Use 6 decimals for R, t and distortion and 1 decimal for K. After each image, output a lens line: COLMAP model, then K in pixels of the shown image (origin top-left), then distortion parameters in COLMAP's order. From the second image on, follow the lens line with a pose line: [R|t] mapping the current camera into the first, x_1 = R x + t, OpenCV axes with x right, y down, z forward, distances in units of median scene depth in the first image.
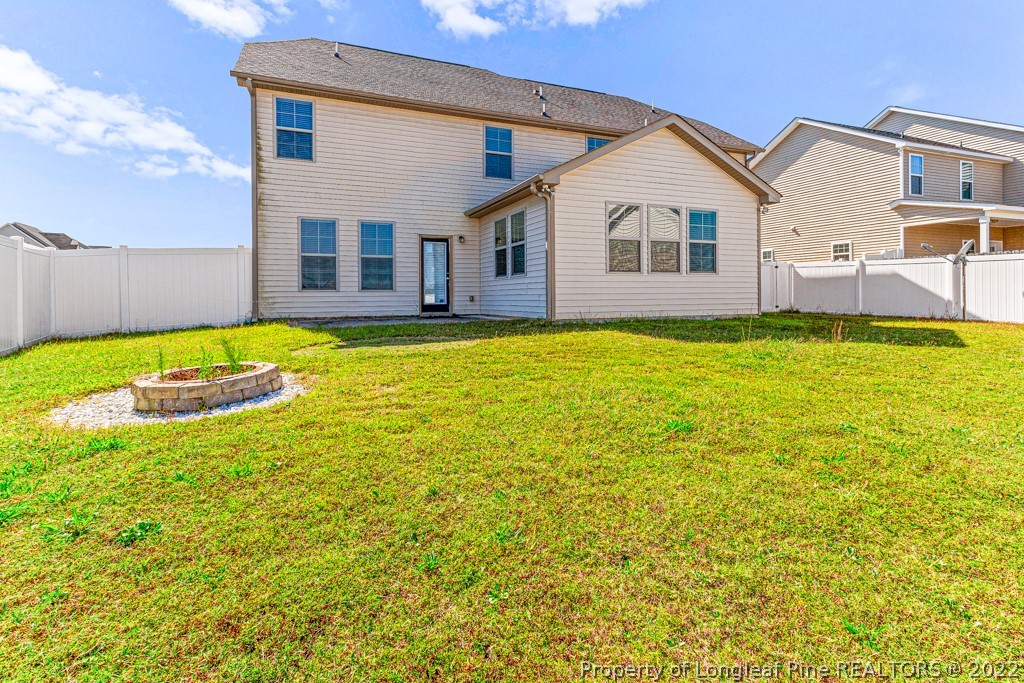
lens RADIAL K [[499.1, 0, 509.3], [0, 499.1, 306.7], [0, 0, 1]] dist [0.028478, 0.000019]
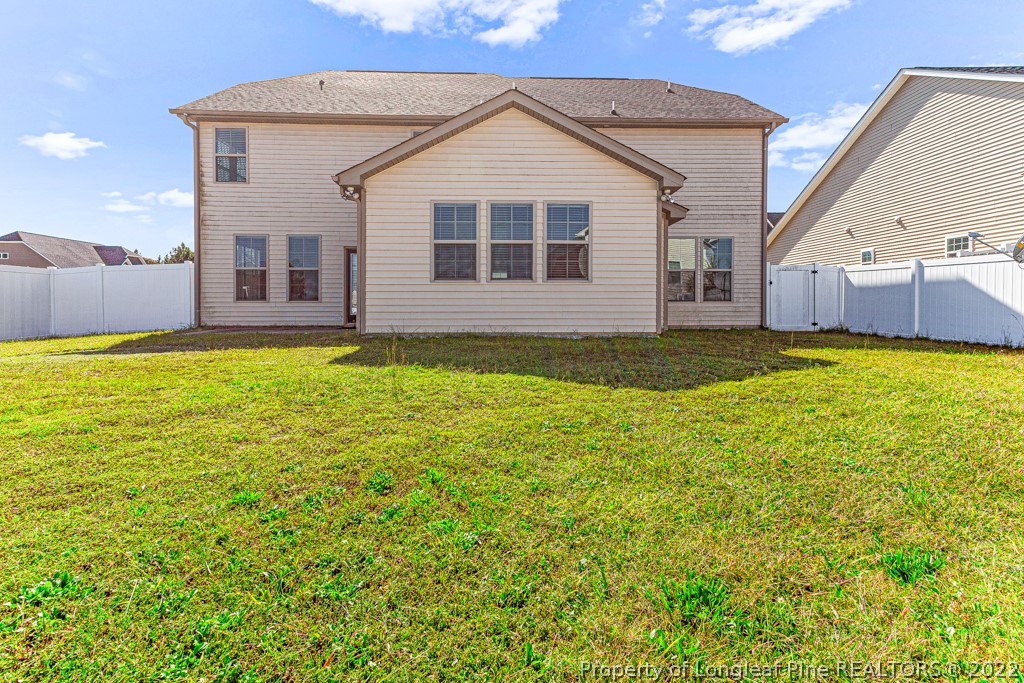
lens RADIAL K [[483.6, 0, 513.9], [0, 483.6, 324.4], [0, 0, 1]] dist [0.024418, -0.000025]
pose [[0.934292, 0.019416, -0.355979, 0.548795], [-0.014772, 0.999767, 0.015759, -0.007181], [0.356202, -0.009465, 0.934361, 0.218454]]
